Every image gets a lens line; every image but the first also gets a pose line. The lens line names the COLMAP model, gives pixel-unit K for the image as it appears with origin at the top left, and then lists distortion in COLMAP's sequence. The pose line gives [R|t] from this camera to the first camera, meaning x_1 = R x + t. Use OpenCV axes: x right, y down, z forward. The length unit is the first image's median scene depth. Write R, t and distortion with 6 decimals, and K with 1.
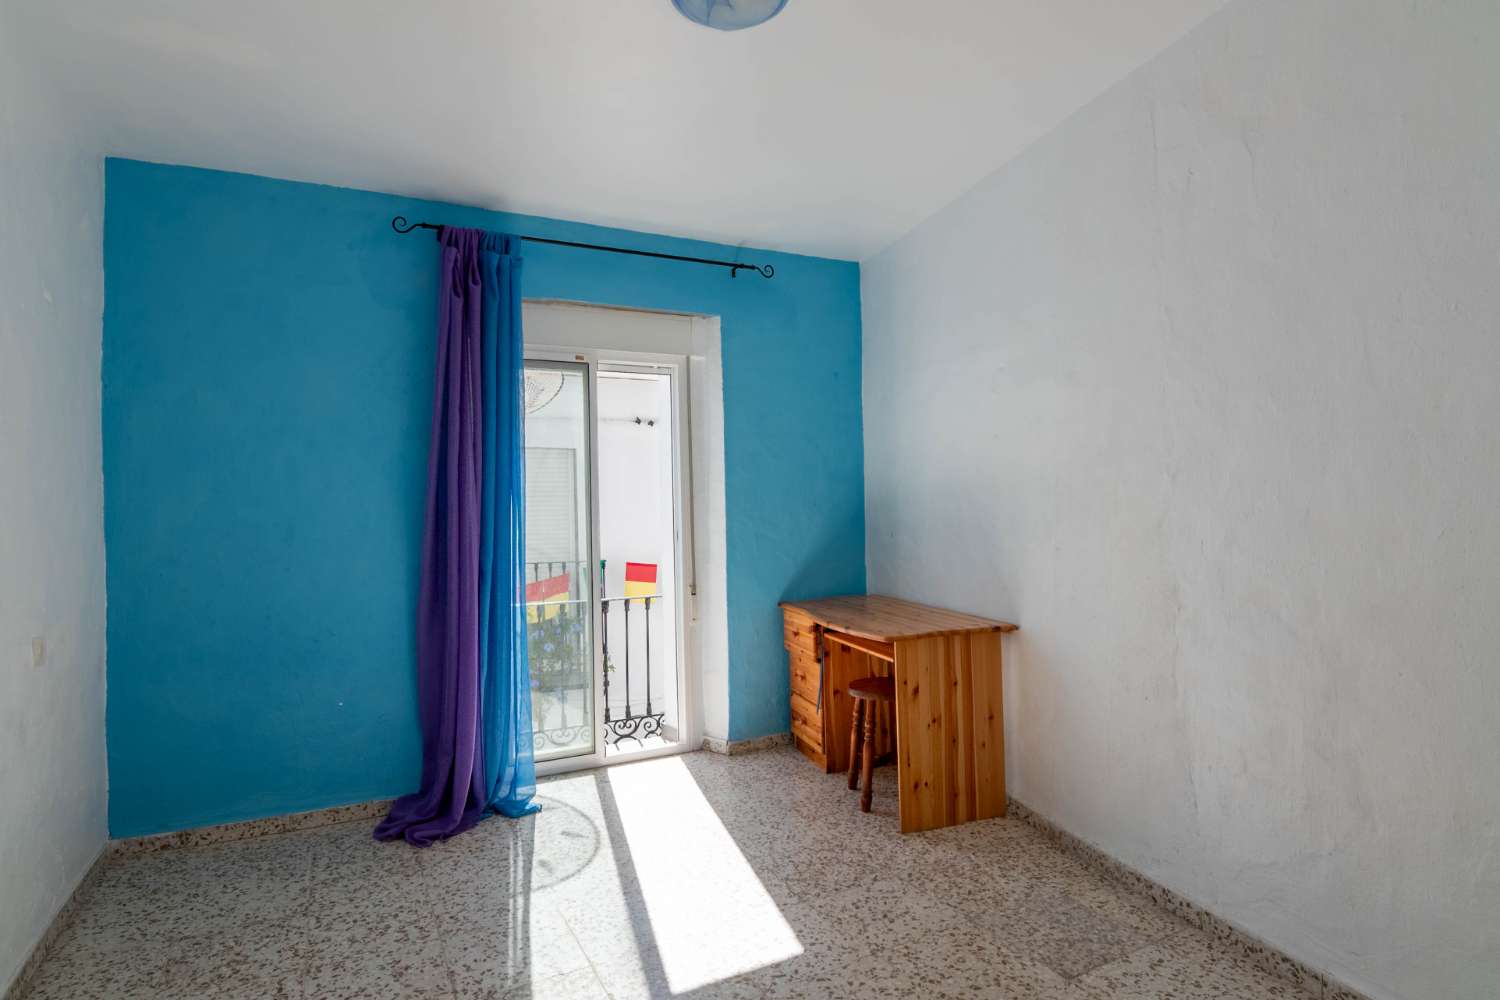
lens RADIAL K [[809.0, 0, 750.0], [0, 809.0, 500.0], [0, 0, 1]] dist [-0.013028, -0.008069]
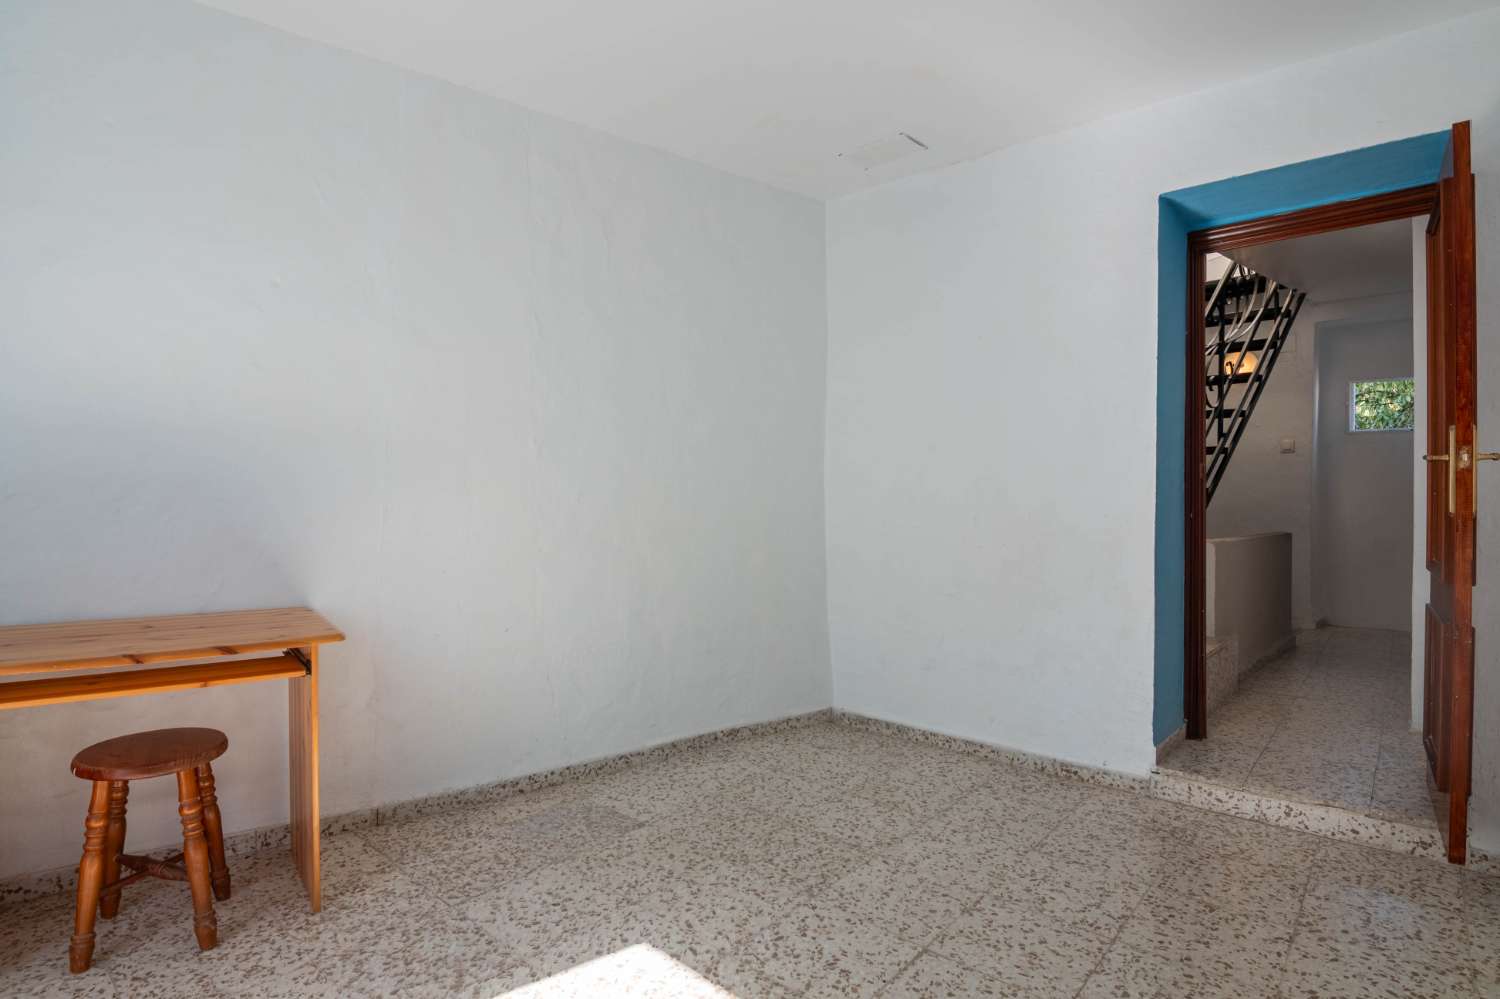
lens RADIAL K [[809.0, 0, 750.0], [0, 809.0, 499.5], [0, 0, 1]] dist [-0.013028, -0.008069]
pose [[-0.376724, 0.017425, 0.926162, -0.706274], [-0.004043, 0.999783, -0.020455, 0.080461], [-0.926317, -0.011450, -0.376571, 1.078199]]
